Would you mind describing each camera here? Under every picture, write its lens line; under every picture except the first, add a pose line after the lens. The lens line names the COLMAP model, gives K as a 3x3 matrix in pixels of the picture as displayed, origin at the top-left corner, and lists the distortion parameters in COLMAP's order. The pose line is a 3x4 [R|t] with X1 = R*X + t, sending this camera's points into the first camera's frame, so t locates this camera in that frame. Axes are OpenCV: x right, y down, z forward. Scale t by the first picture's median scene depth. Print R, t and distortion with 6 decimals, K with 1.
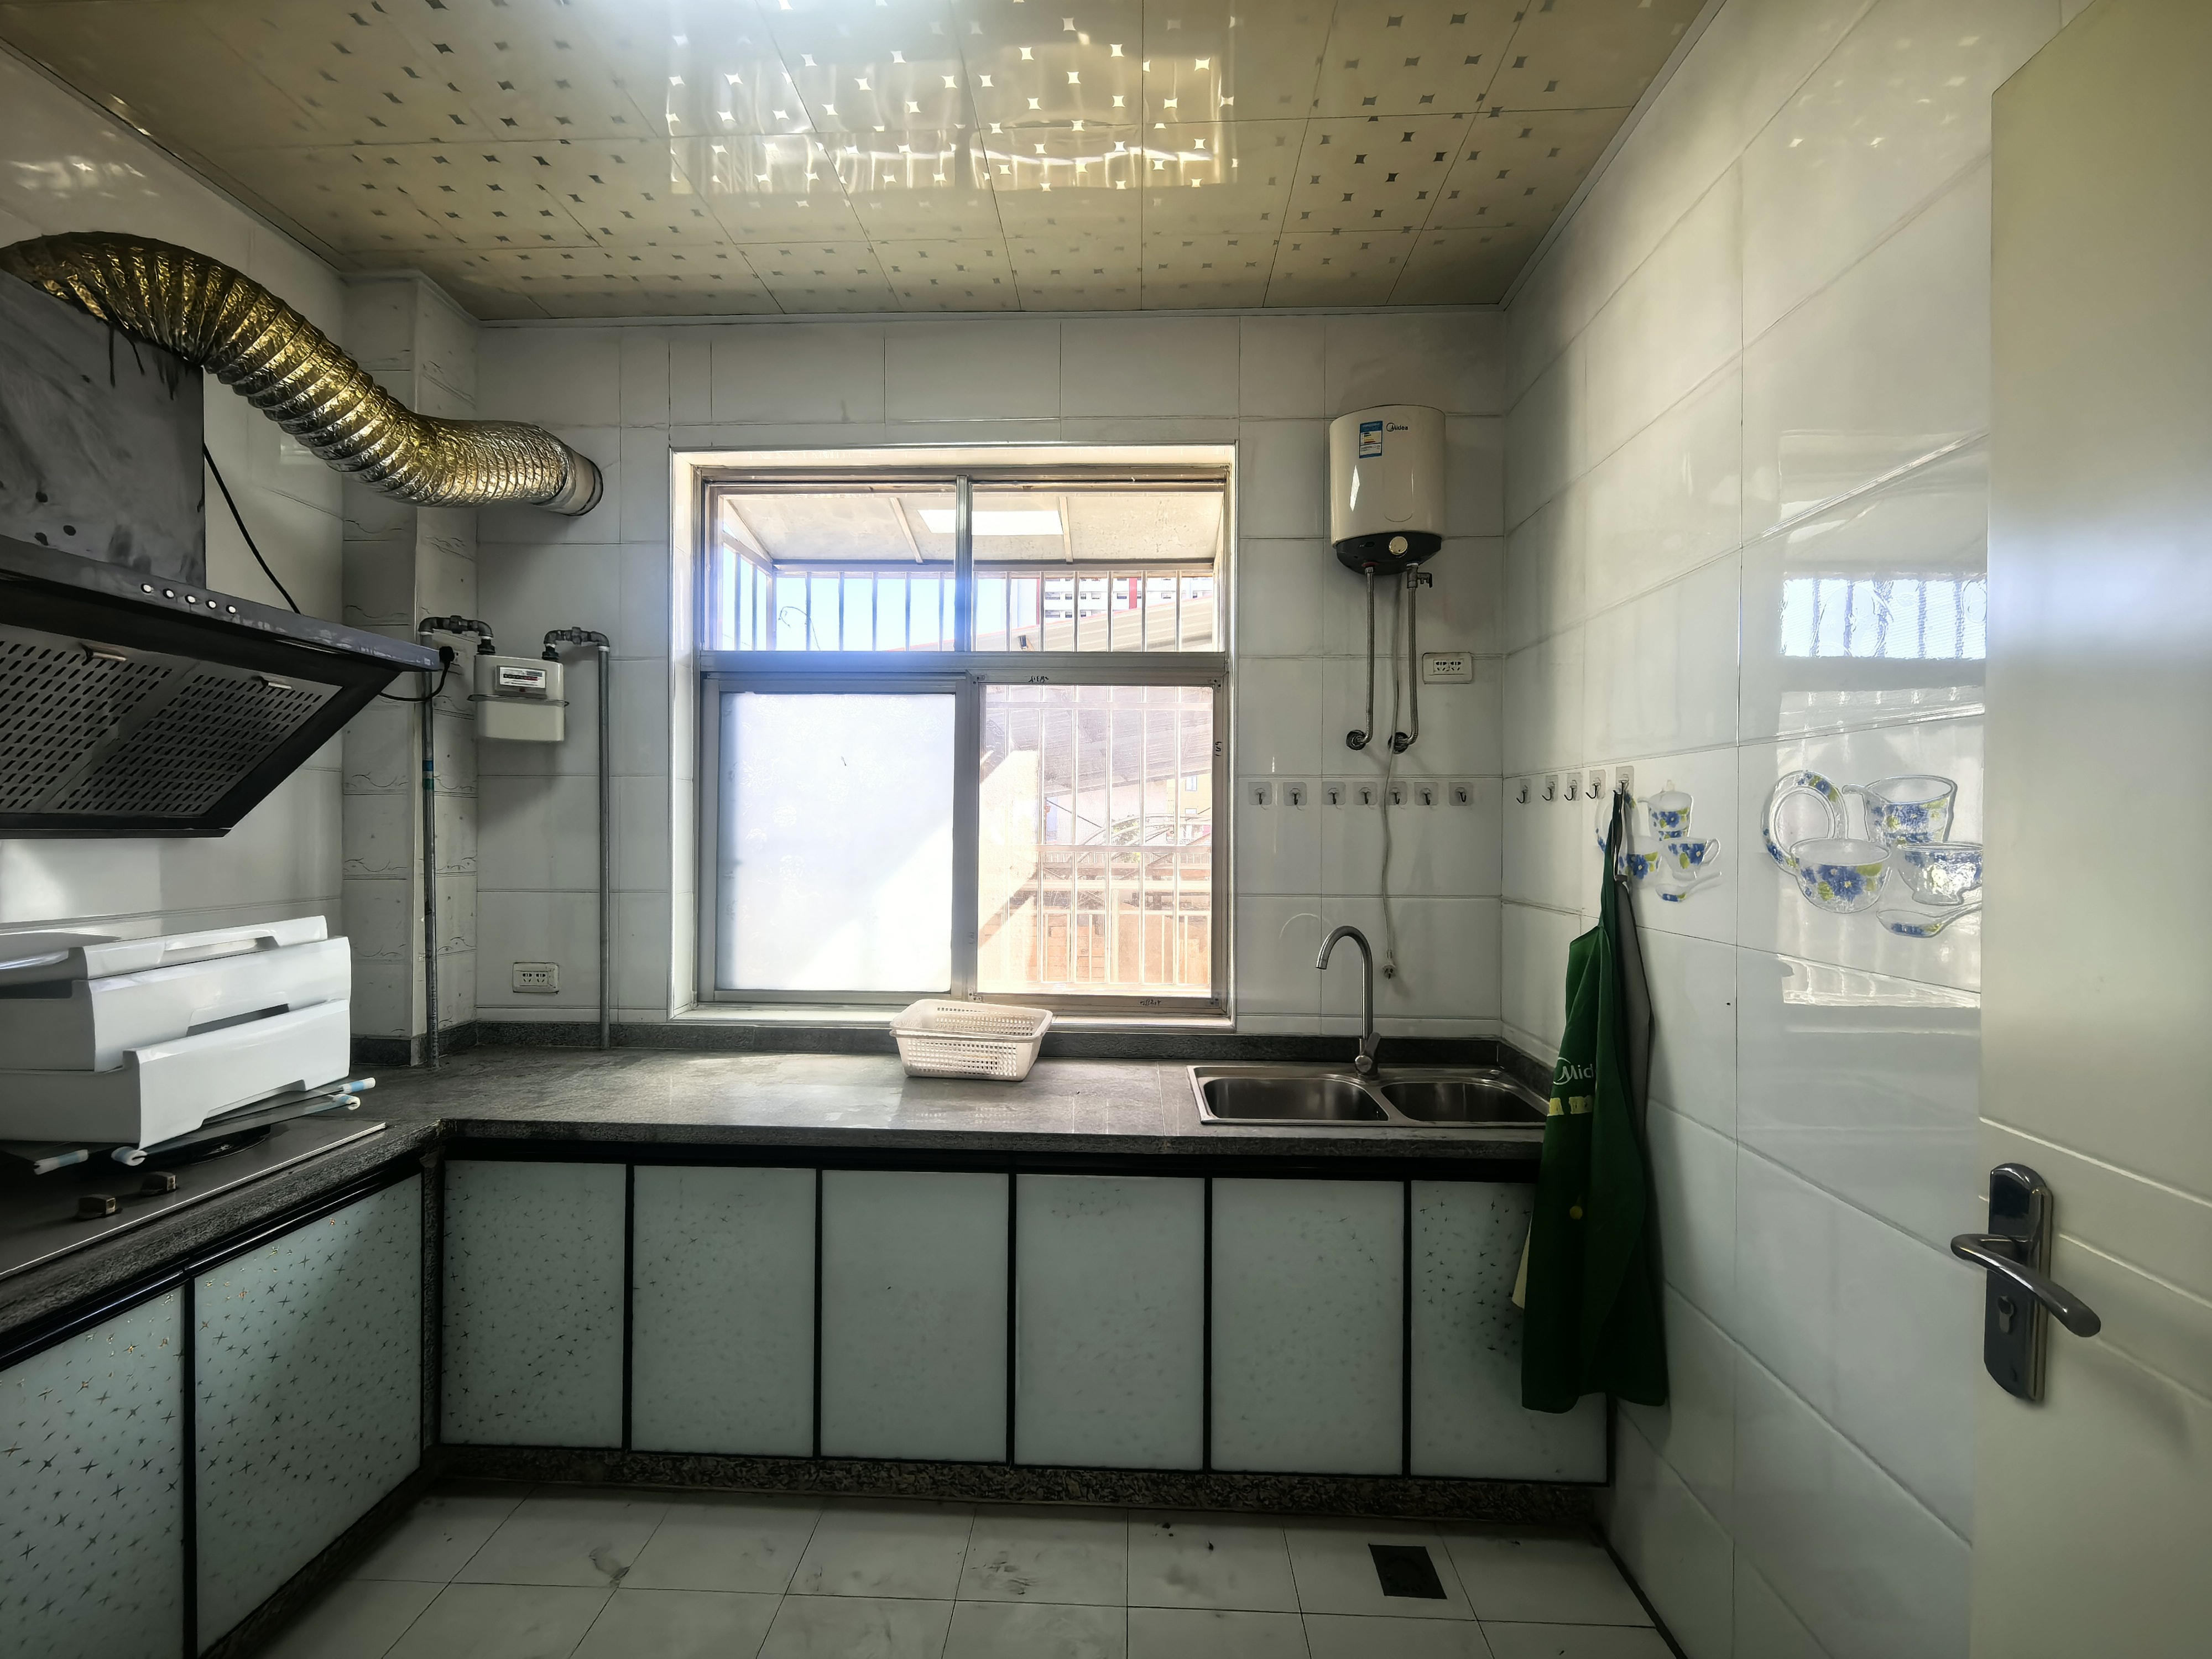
lens RADIAL K [[861.7, 0, 1104.4], [0, 861.7, 827.9], [0, 0, 1]] dist [0.001556, -0.000077]
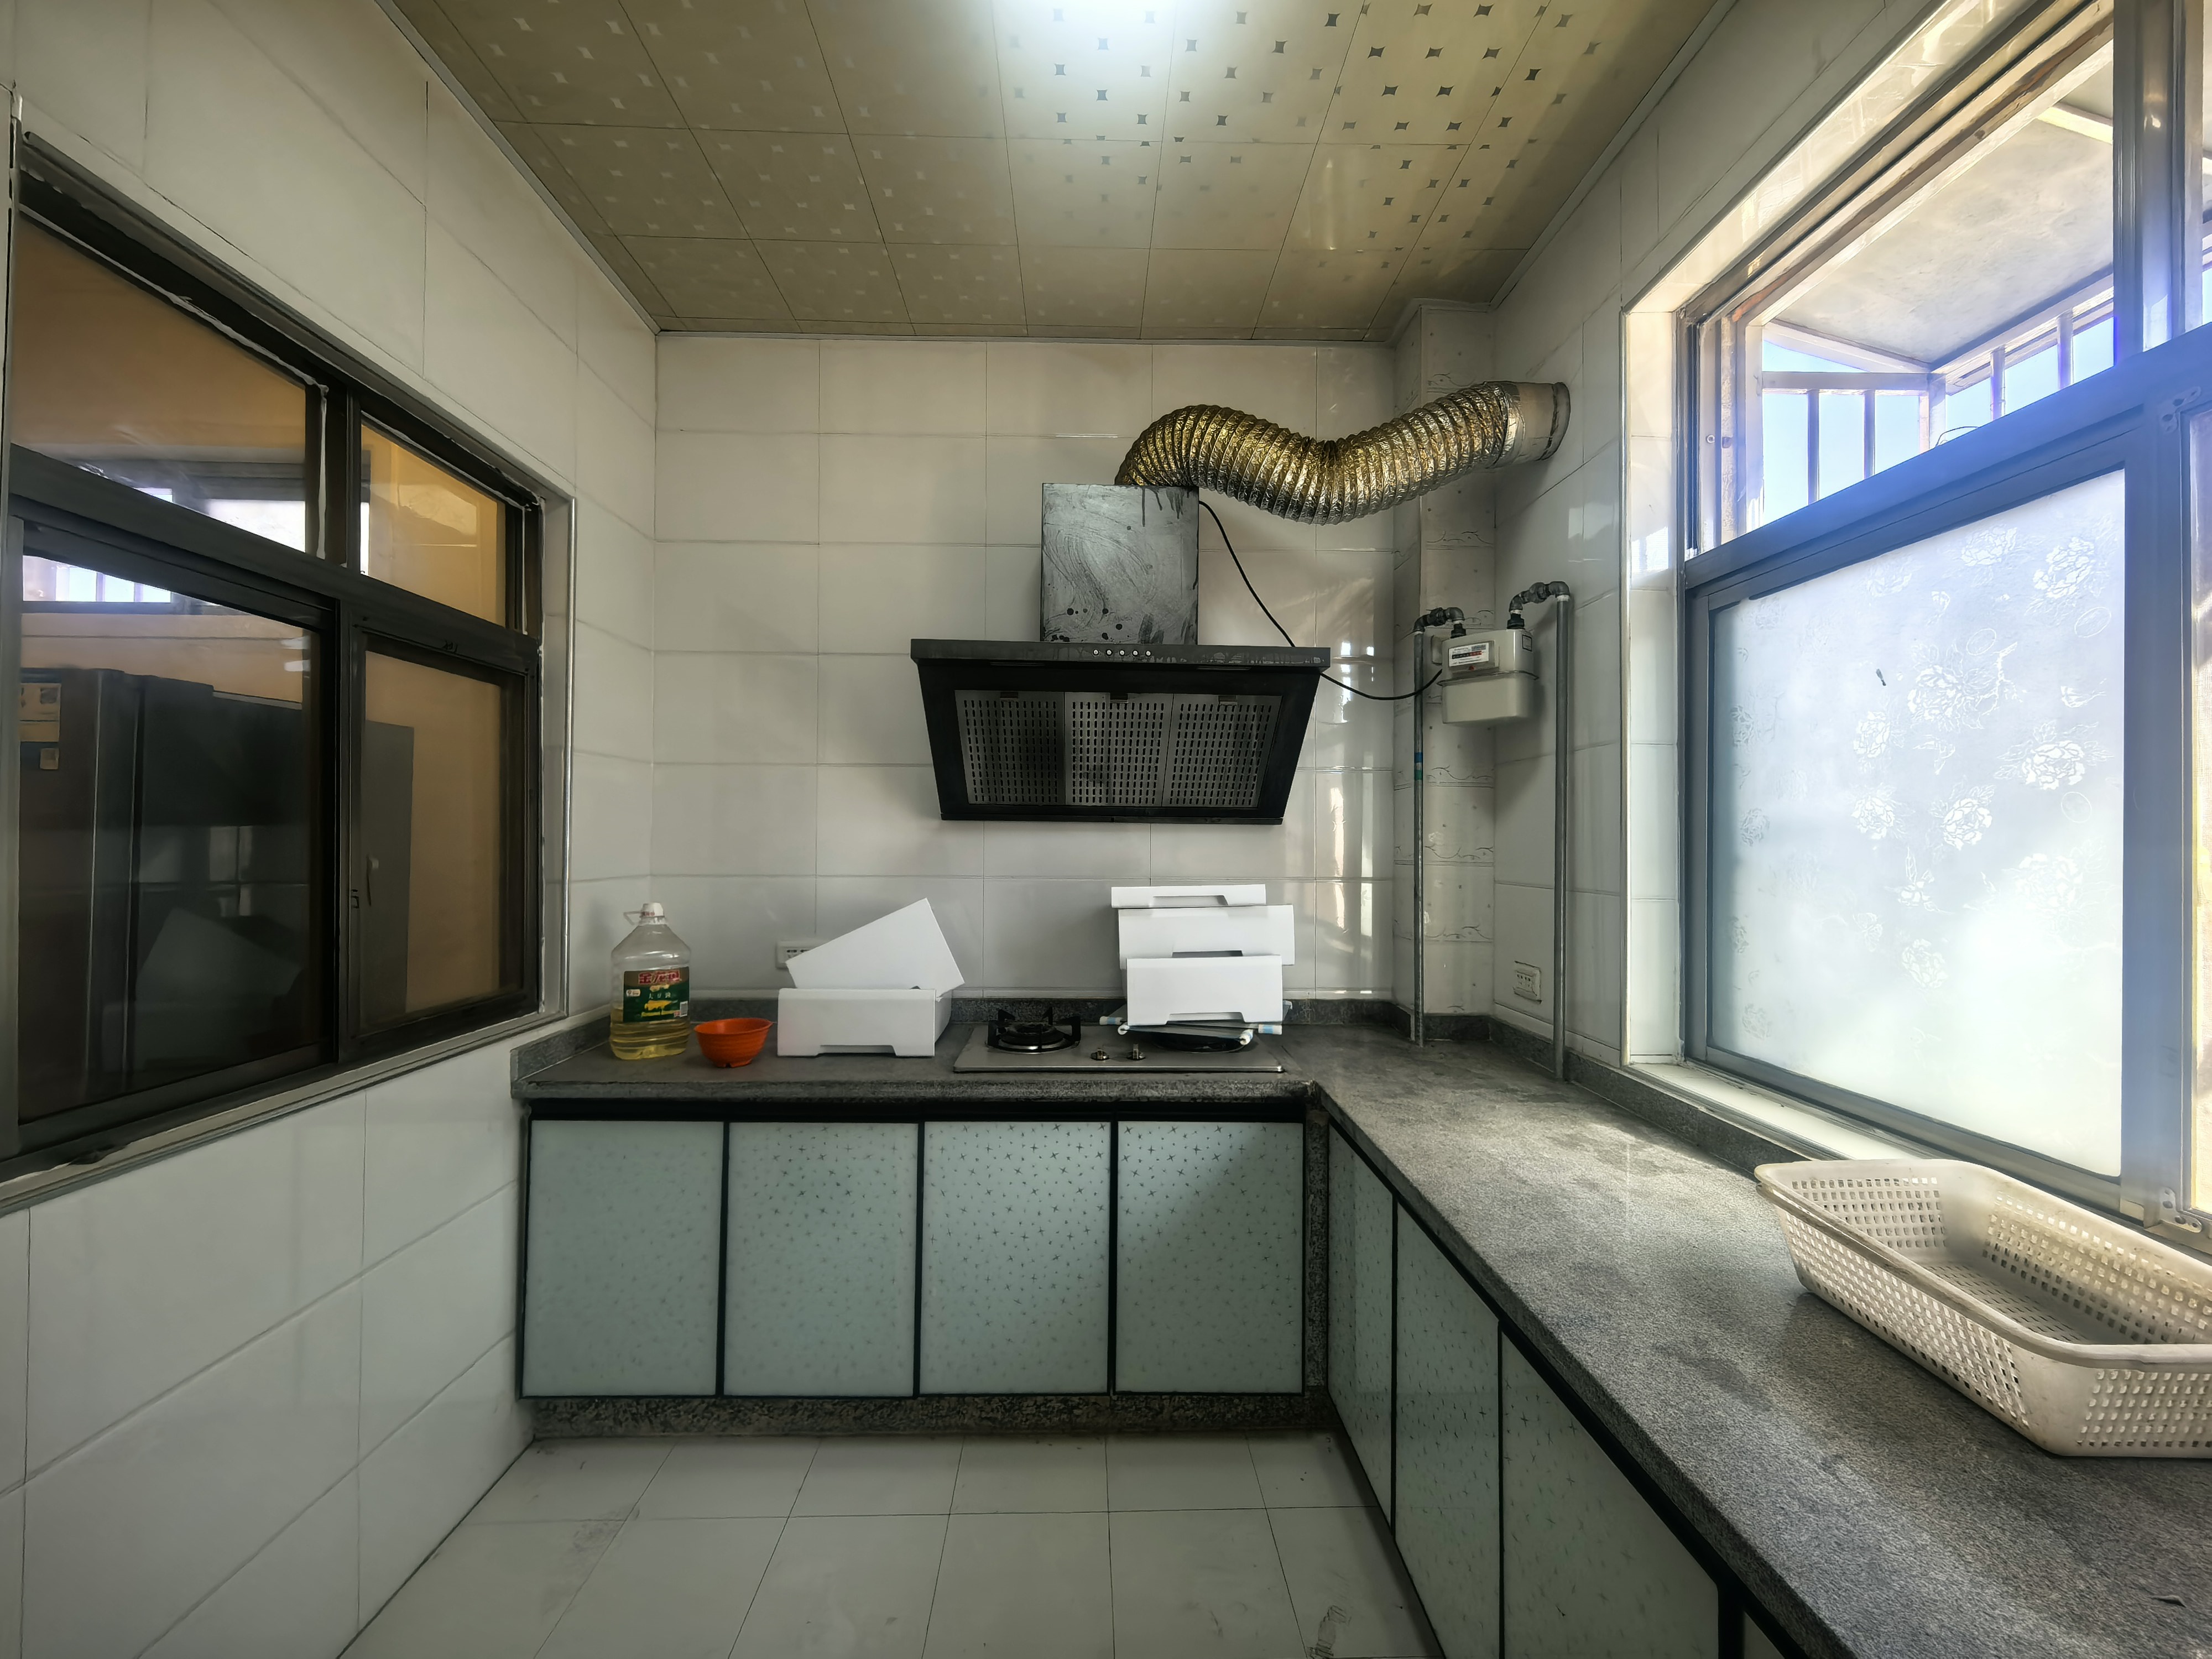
lens RADIAL K [[861.7, 0, 1104.4], [0, 861.7, 827.9], [0, 0, 1]] dist [0.001556, -0.000077]
pose [[0.058411, -0.017413, -0.998141, 0.245315], [-0.007664, 0.999811, -0.017891, 0.035956], [0.998263, 0.008695, 0.058267, 0.560409]]
